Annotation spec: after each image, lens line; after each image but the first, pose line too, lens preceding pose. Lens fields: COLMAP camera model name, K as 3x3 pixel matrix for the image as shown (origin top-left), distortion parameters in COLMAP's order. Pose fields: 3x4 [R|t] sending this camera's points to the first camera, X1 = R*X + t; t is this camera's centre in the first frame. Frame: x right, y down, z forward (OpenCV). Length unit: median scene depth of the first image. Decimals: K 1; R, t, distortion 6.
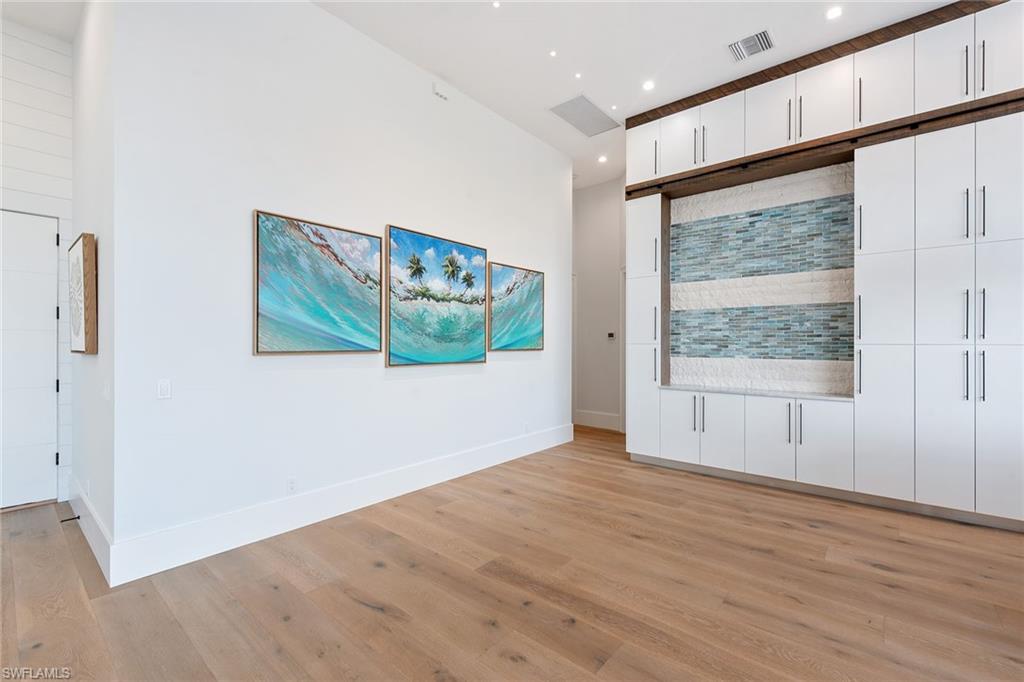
lens RADIAL K [[434.9, 0, 495.4], [0, 434.9, 343.6], [0, 0, 1]] dist [0.001735, -0.000142]
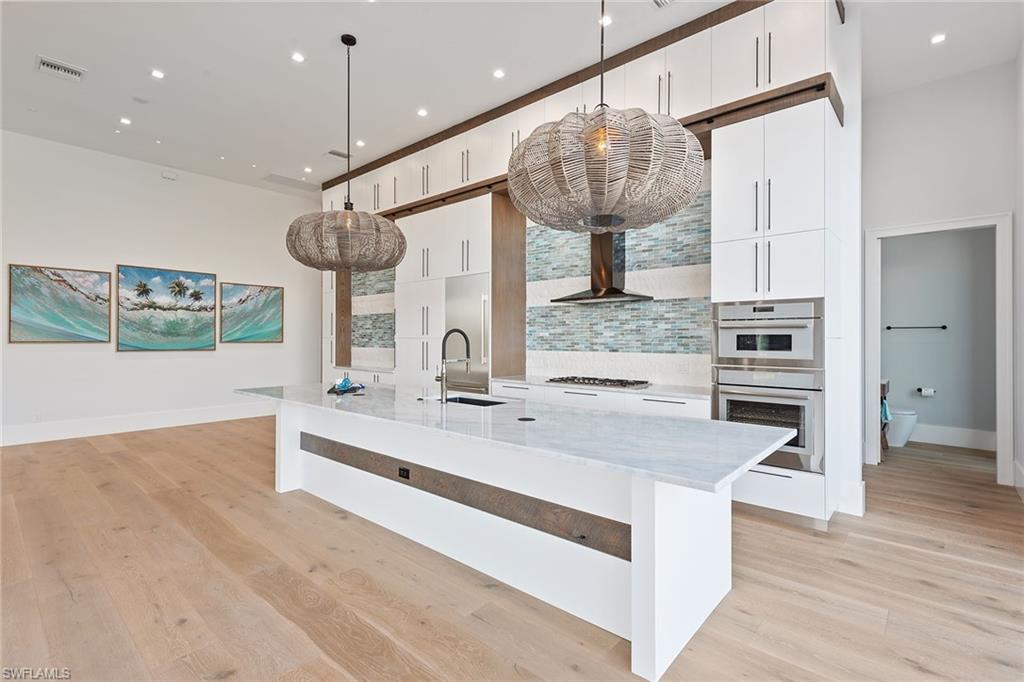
lens RADIAL K [[469.5, 0, 496.3], [0, 469.5, 337.8], [0, 0, 1]] dist [-0.002066, -0.001085]
pose [[0.999960, 0.001748, -0.008798, 1.070075], [-0.001778, 0.999993, -0.003364, 0.004798], [0.008792, 0.003379, 0.999956, -0.669283]]
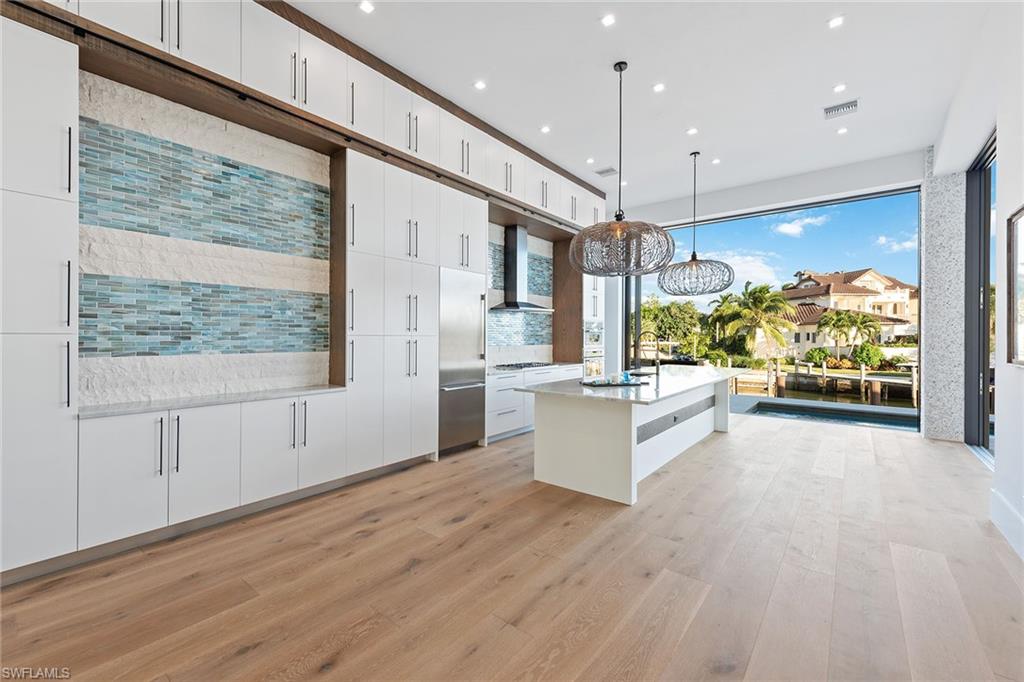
lens RADIAL K [[424.2, 0, 511.1], [0, 424.2, 336.7], [0, 0, 1]] dist [0.010185, -0.000184]
pose [[-0.049622, 0.000200, 0.998768, -0.183981], [-0.000570, 1.000000, -0.000228, 0.004942], [-0.998768, -0.000581, -0.049622, 0.573392]]
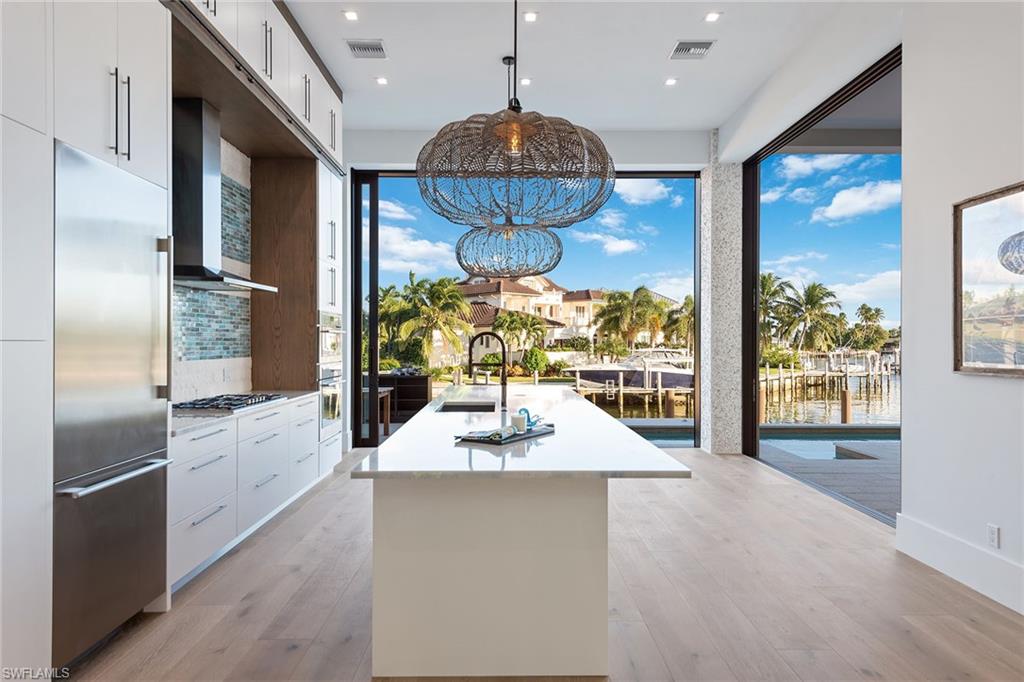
lens RADIAL K [[591.8, 0, 507.2], [0, 591.8, 341.1], [0, 0, 1]] dist [0.036182, -0.001355]
pose [[-0.670935, 0.001173, 0.741515, 0.249040], [0.002408, 0.999997, 0.000597, 0.003634], [-0.741512, 0.002187, -0.670936, 0.763118]]
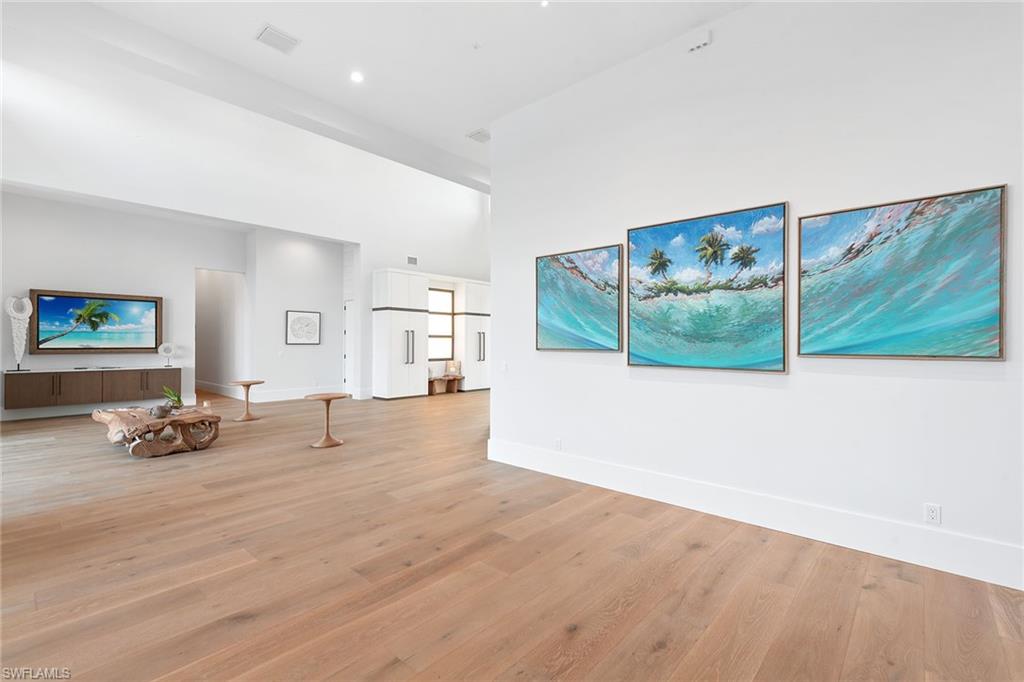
lens RADIAL K [[453.5, 0, 525.8], [0, 453.5, 343.3], [0, 0, 1]] dist [0.000096, -0.000196]
pose [[0.003701, -0.000371, -0.999993, 0.751040], [-0.004096, 0.999992, -0.000386, 0.000629], [0.999985, 0.004097, 0.003700, 0.674396]]
